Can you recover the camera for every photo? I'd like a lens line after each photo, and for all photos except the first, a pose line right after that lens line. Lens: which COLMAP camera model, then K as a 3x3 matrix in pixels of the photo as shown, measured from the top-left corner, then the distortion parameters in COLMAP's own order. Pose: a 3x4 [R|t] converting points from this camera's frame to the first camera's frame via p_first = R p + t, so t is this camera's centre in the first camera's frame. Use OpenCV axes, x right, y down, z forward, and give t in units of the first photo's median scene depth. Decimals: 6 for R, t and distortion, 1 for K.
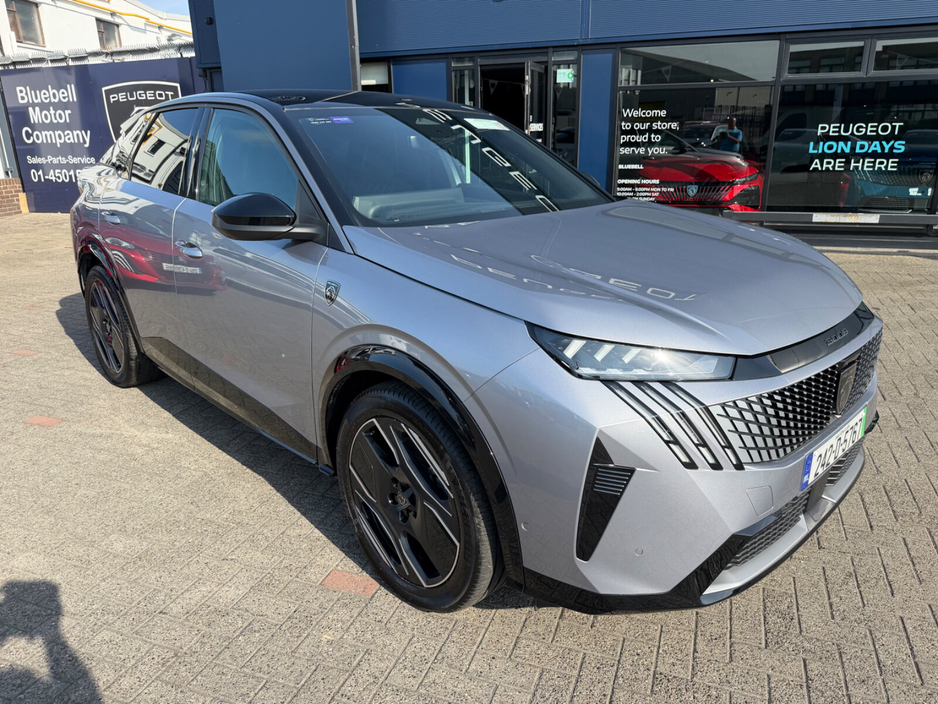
lens RADIAL K [[650.0, 0, 468.4], [0, 650.0, 353.9], [0, 0, 1]] dist [-0.010052, -0.003411]
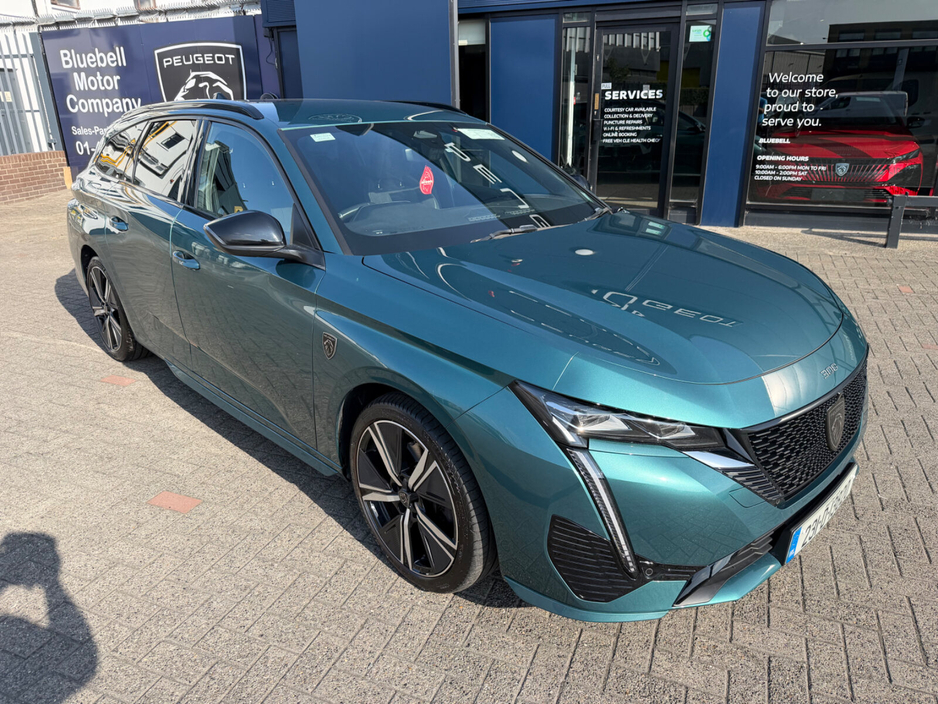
lens RADIAL K [[650.0, 0, 469.9], [0, 650.0, 349.9], [0, 0, 1]] dist [-0.010052, -0.003411]
pose [[0.999586, 0.009826, -0.027054, -0.129195], [-0.008798, 0.999244, 0.037866, -0.041006], [0.027406, -0.037612, 0.998917, 0.121280]]
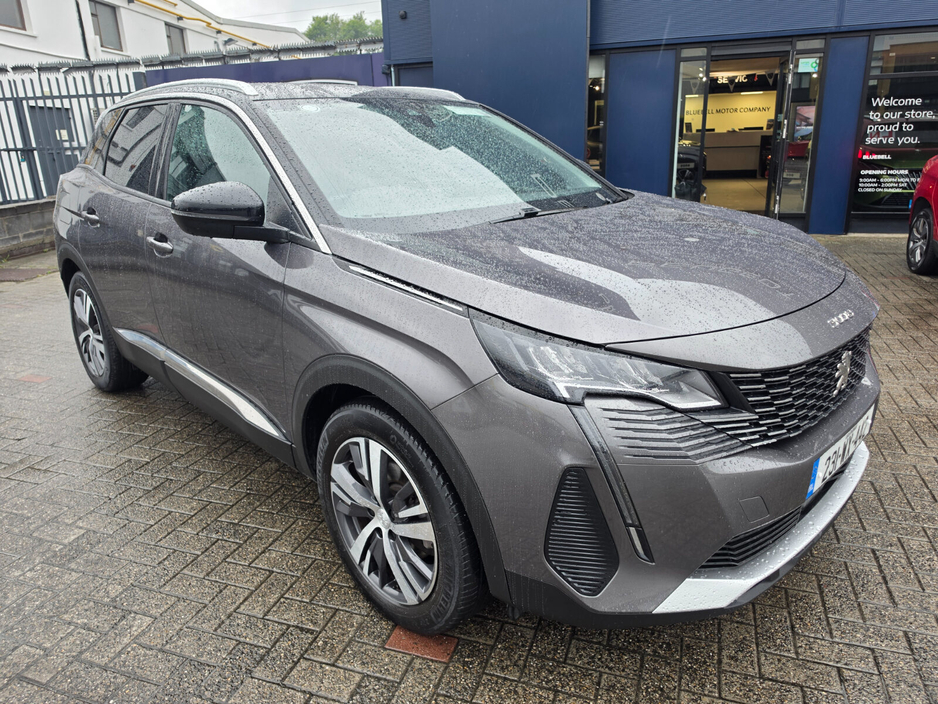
lens RADIAL K [[650.0, 0, 466.9], [0, 650.0, 355.0], [0, 0, 1]] dist [-0.010052, -0.003411]
pose [[0.999496, -0.023750, 0.021059, -0.397921], [0.023913, 0.999686, -0.007498, 0.001543], [-0.020874, 0.007997, 0.999750, 0.043501]]
